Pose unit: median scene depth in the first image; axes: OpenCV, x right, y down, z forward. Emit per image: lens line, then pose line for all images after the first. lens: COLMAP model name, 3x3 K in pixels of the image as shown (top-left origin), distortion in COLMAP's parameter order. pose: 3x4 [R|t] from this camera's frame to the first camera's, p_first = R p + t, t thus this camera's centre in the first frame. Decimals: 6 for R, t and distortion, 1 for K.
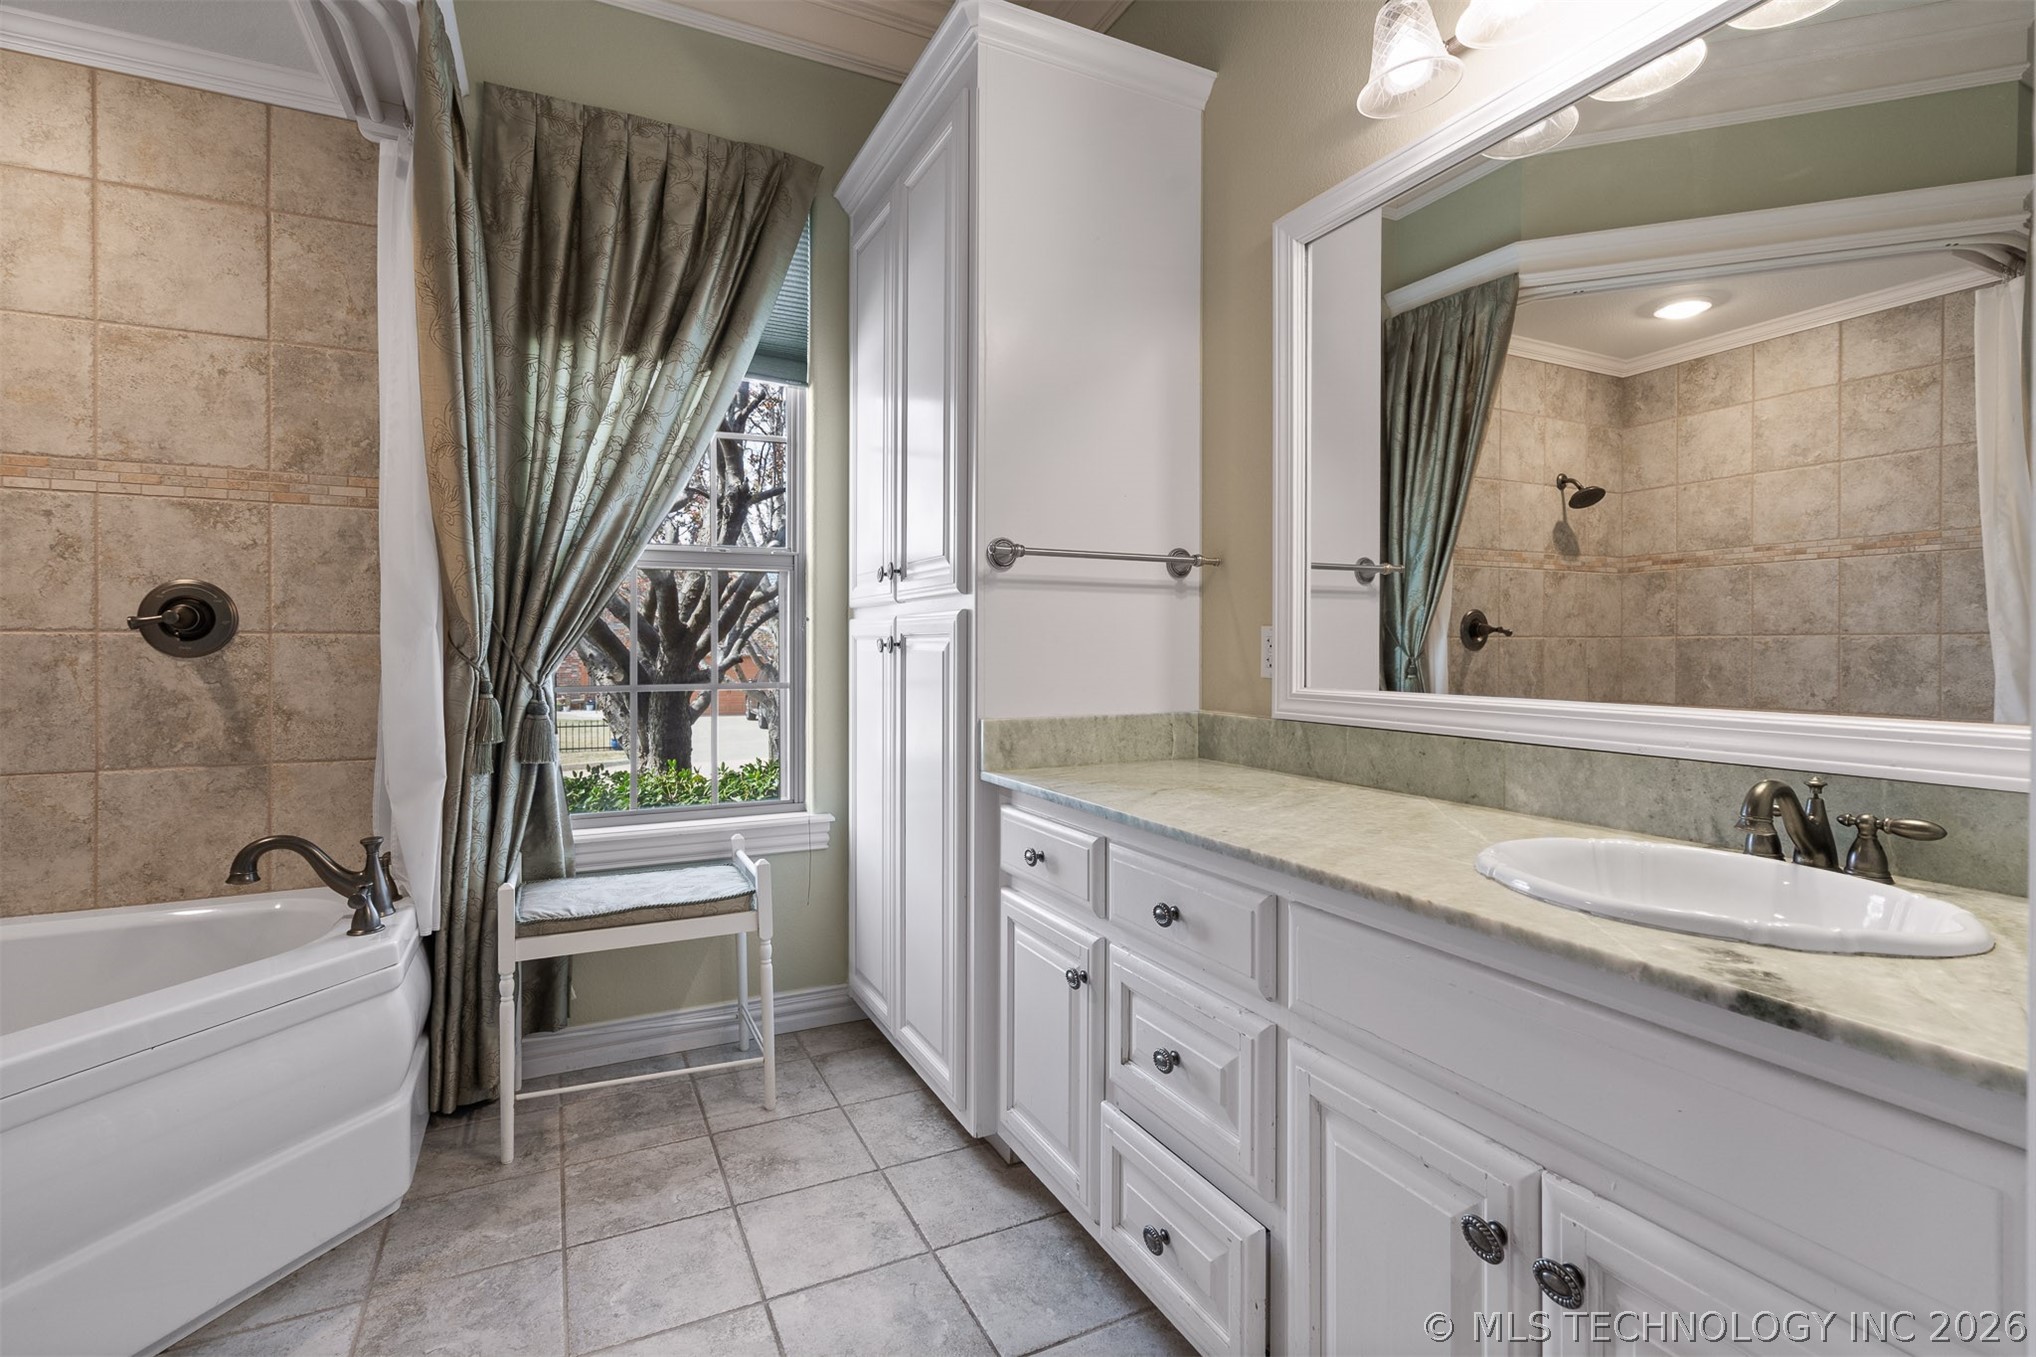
lens RADIAL K [[953.8, 0, 1015.7], [0, 953.8, 664.1], [0, 0, 1]] dist [-0.001862, 0.003178]
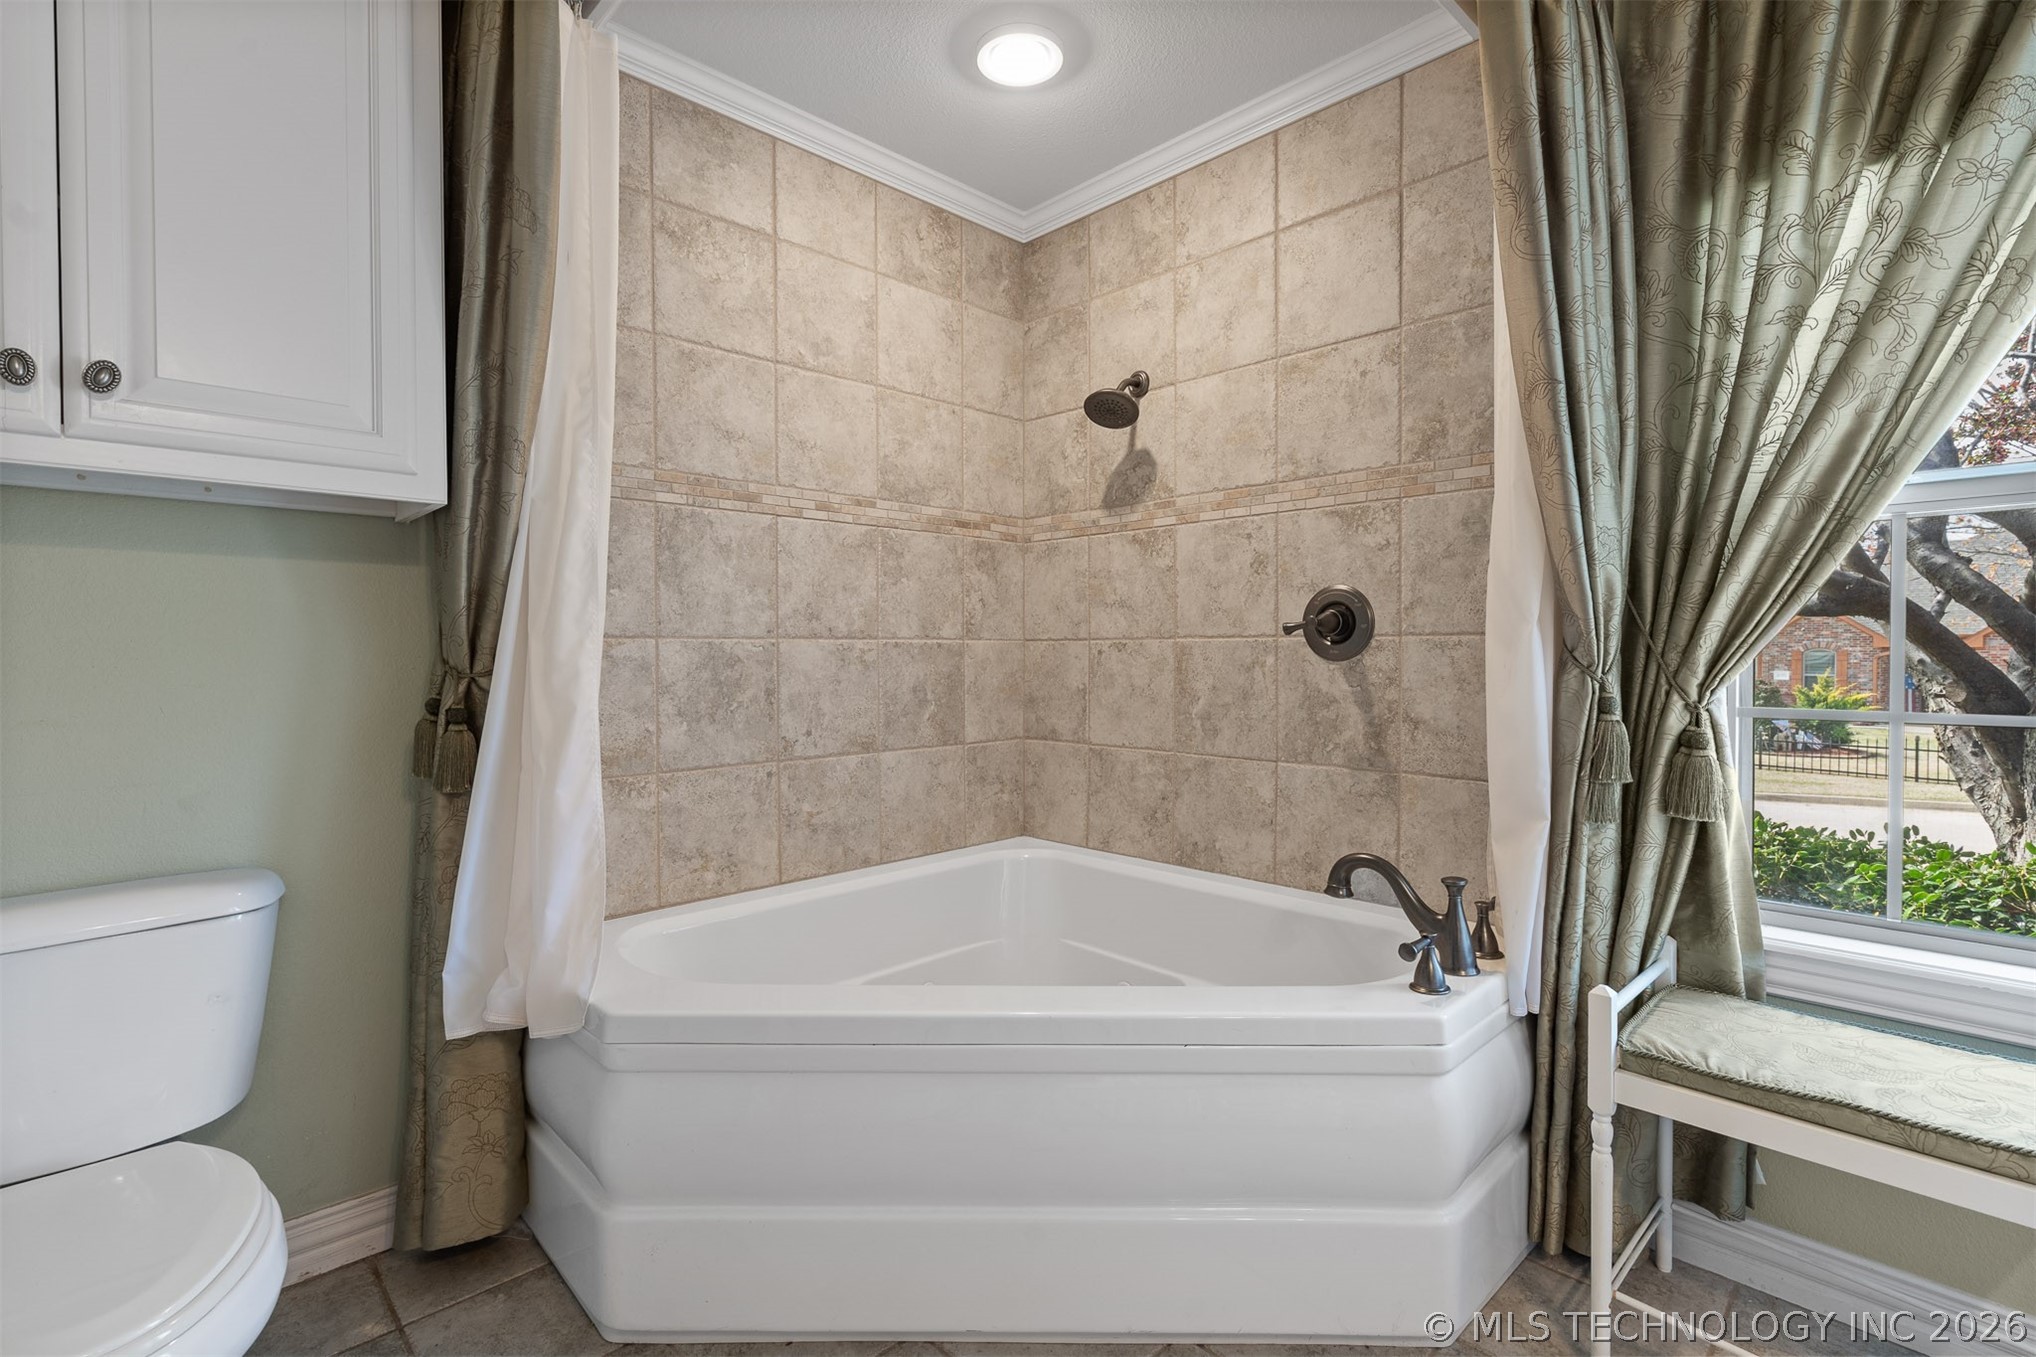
lens RADIAL K [[953.8, 0, 968.9], [0, 953.8, 666.0], [0, 0, 1]] dist [-0.001862, 0.003178]
pose [[0.309841, 0.013204, -0.950697, -0.012033], [-0.015372, 0.999842, 0.008877, -0.004571], [0.950664, 0.011864, 0.309995, 0.299623]]
